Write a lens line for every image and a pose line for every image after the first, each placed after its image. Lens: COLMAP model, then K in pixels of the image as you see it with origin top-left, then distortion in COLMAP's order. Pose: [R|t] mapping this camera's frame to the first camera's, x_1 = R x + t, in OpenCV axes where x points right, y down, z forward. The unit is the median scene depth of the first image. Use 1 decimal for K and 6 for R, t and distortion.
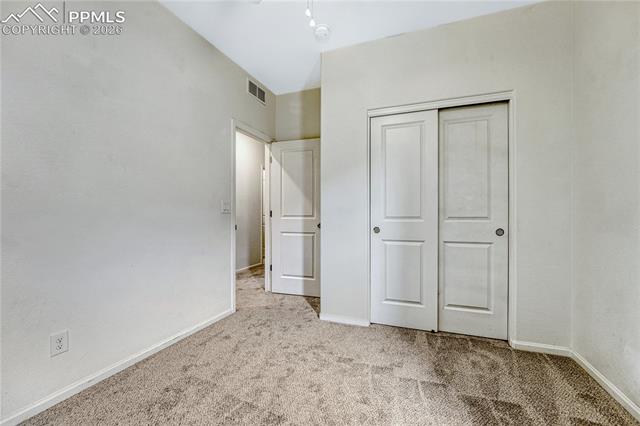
lens RADIAL K [[261.0, 0, 320.6], [0, 261.0, 214.9], [0, 0, 1]] dist [-0.002790, -0.000015]
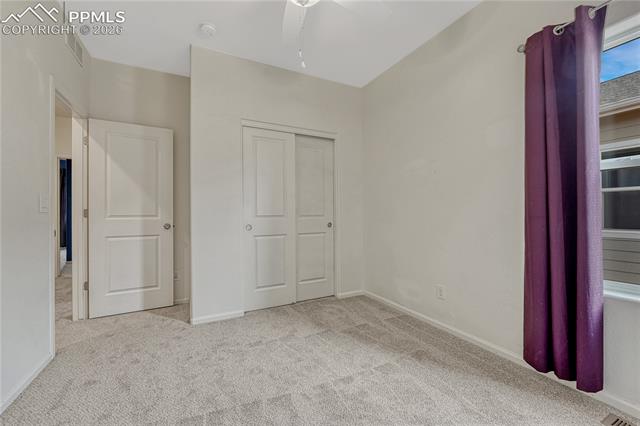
lens RADIAL K [[254.8, 0, 310.9], [0, 254.8, 211.6], [0, 0, 1]] dist [-0.001061, -0.000107]
pose [[0.689223, 0.001249, 0.724548, -0.428039], [0.005043, 0.999966, -0.006522, -0.002079], [-0.724532, 0.008149, 0.689193, 0.054920]]
